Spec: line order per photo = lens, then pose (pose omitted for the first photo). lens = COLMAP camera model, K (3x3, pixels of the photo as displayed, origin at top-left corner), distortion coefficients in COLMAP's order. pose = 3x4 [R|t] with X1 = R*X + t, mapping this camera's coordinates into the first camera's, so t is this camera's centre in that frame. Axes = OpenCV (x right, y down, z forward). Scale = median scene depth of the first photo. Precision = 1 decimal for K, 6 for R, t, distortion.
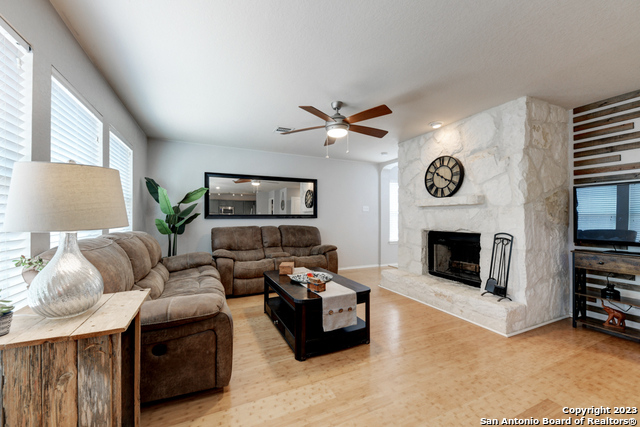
lens RADIAL K [[256.3, 0, 319.6], [0, 256.3, 192.4], [0, 0, 1]] dist [-0.000955, -0.000126]
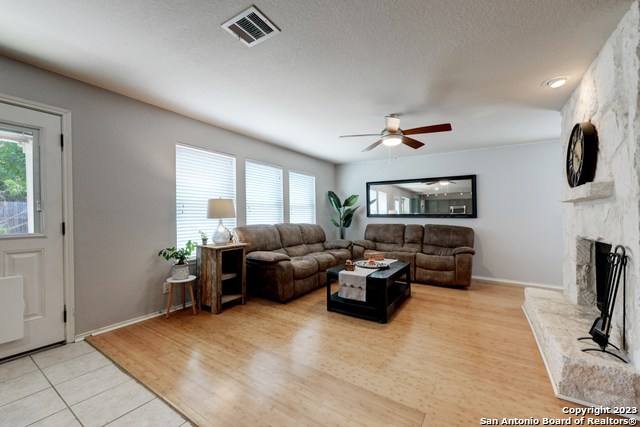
lens RADIAL K [[256.3, 0, 319.6], [0, 256.3, 192.4], [0, 0, 1]] dist [-0.000955, -0.000126]
pose [[0.531740, -0.072323, -0.843814, 0.600621], [0.072380, 0.996582, -0.039806, 0.009225], [0.843809, -0.039909, 0.535158, 0.086186]]
